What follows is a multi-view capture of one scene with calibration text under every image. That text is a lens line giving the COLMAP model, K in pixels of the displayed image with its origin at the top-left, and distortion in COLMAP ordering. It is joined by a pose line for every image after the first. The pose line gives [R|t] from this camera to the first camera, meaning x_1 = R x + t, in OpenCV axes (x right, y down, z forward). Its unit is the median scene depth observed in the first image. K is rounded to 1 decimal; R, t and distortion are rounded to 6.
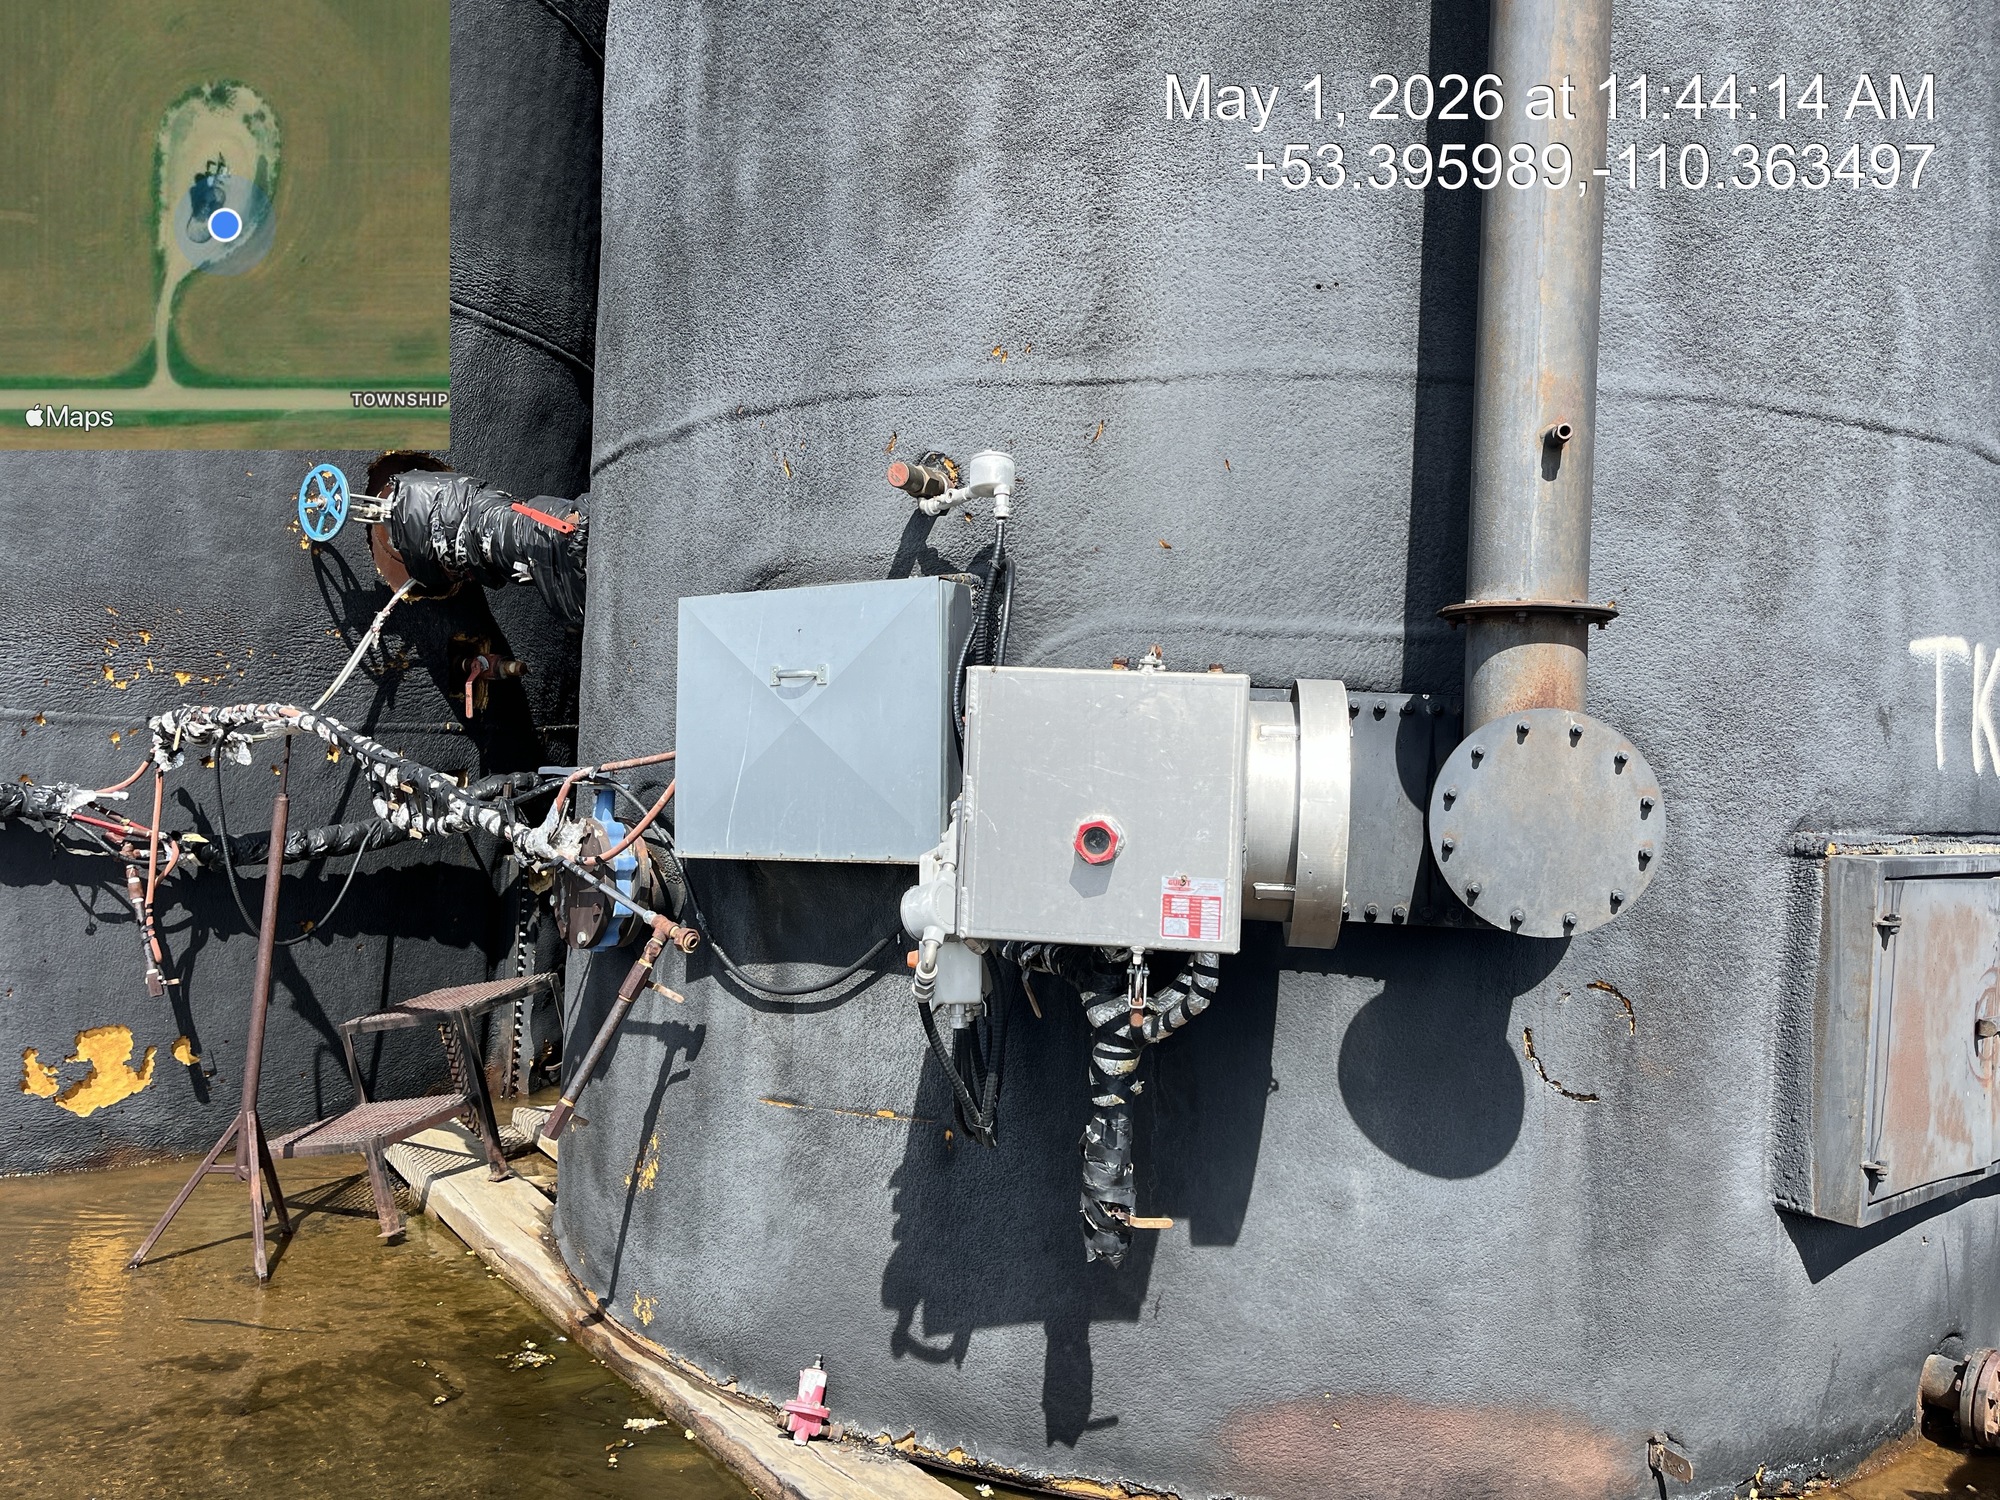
lens RADIAL K [[1527.1, 0, 999.3], [0, 1527.1, 744.5], [0, 0, 1]] dist [0.030978, -0.001183]
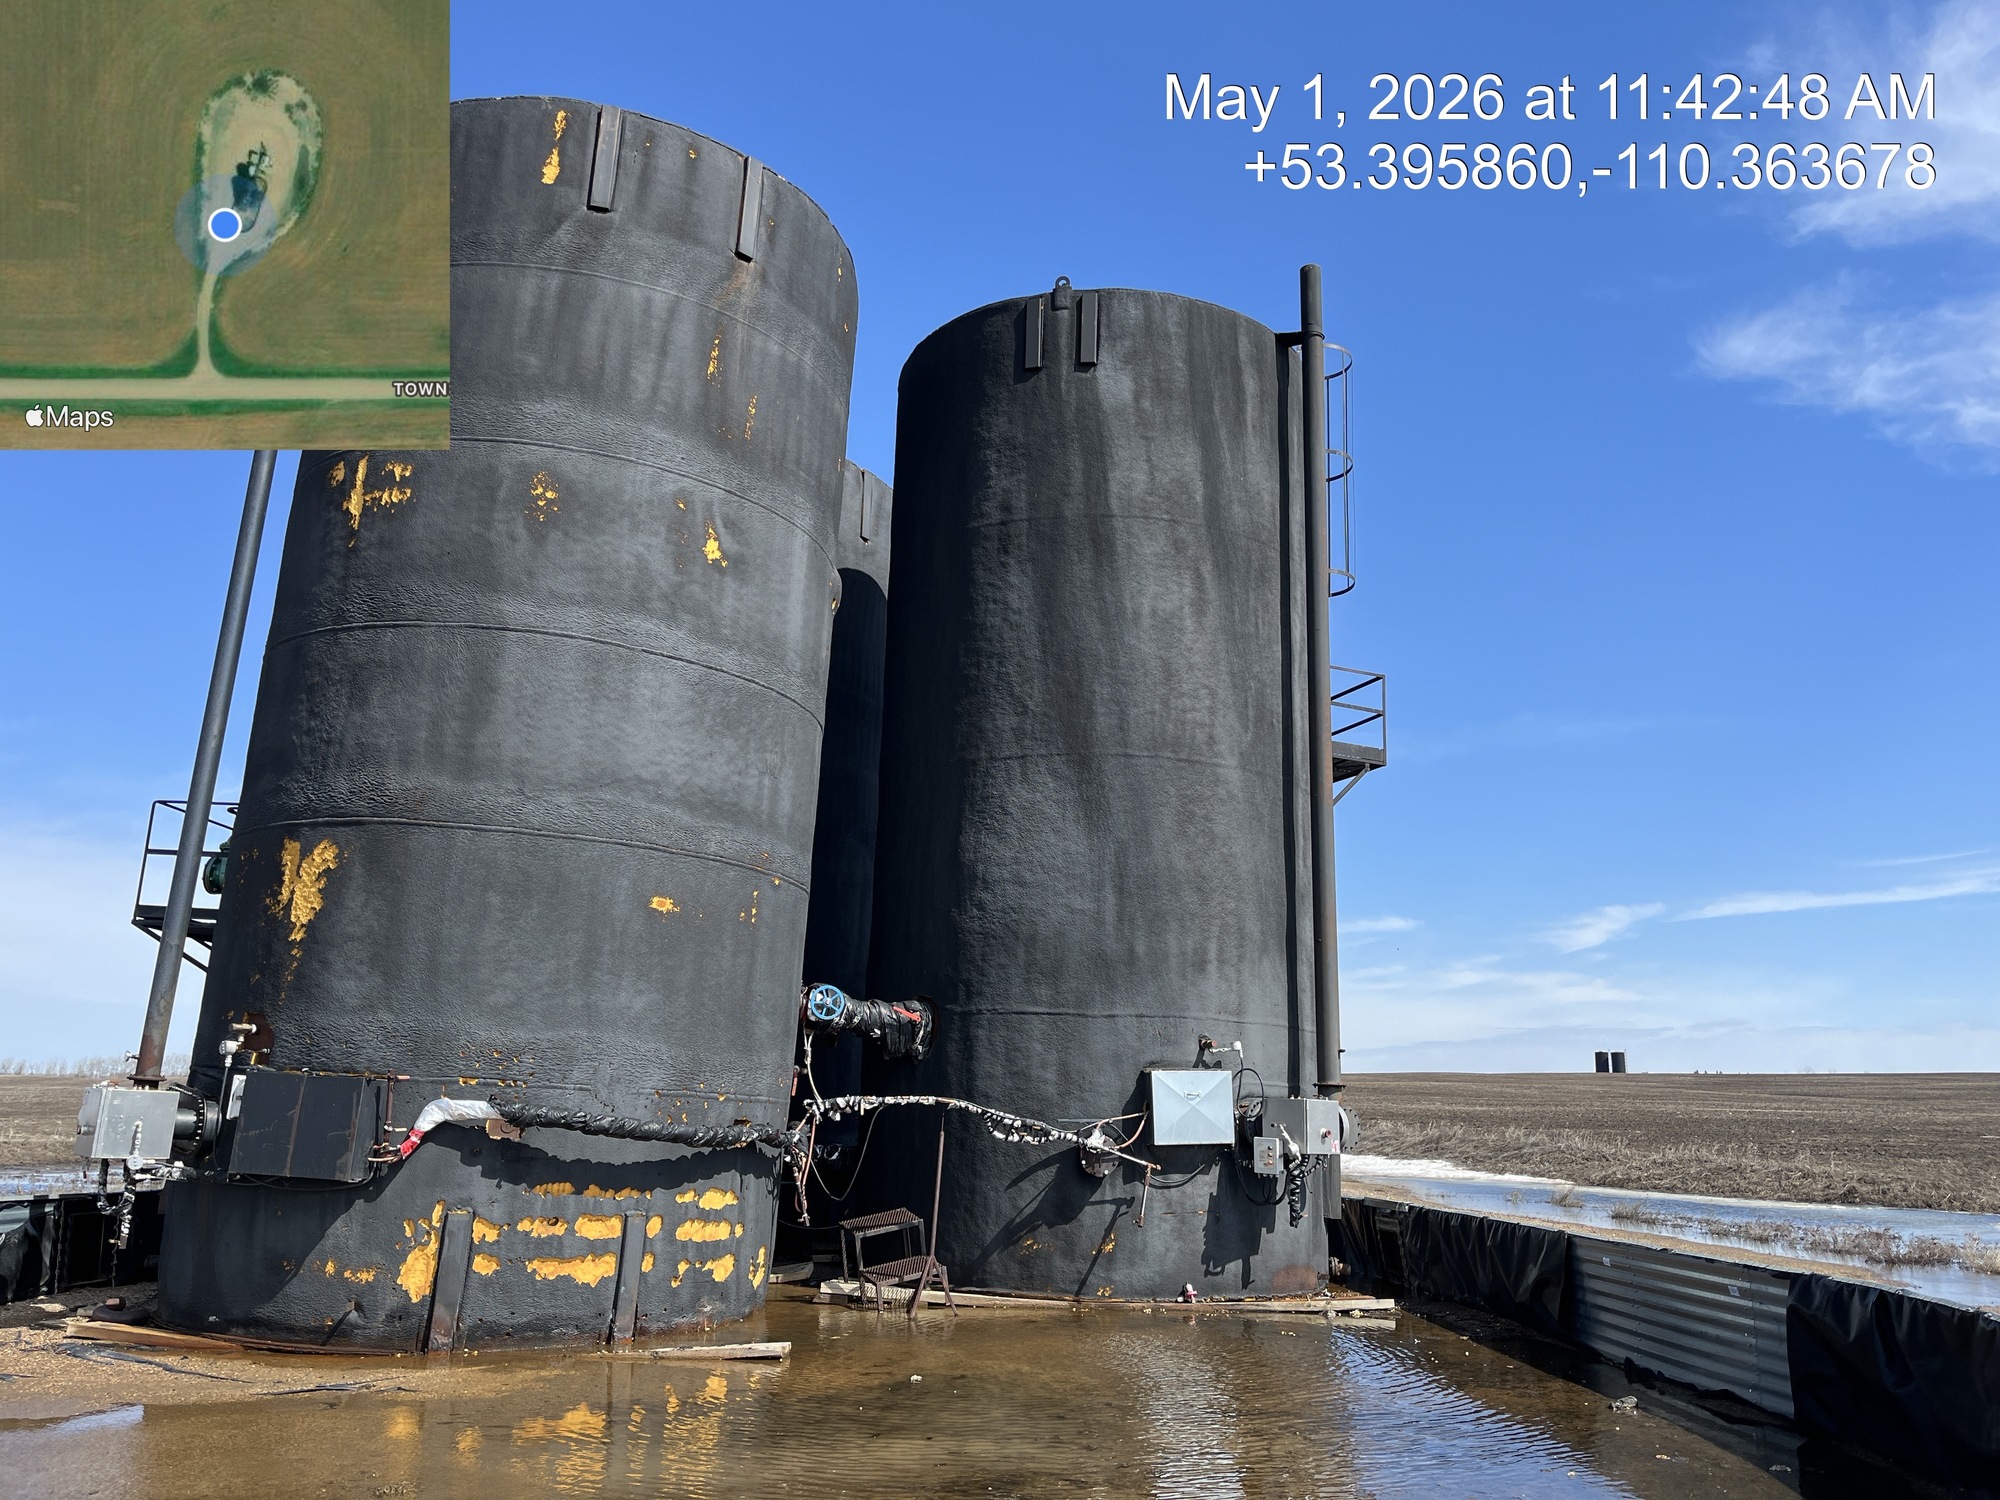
lens RADIAL K [[1527.1, 0, 1000.2], [0, 1527.1, 754.1], [0, 0, 1]] dist [0.030978, -0.001183]
pose [[0.619430, 0.154085, 0.769782, -3.414360], [-0.013438, 0.982487, -0.185848, -0.160456], [-0.784937, 0.104776, 0.610653, -1.036248]]
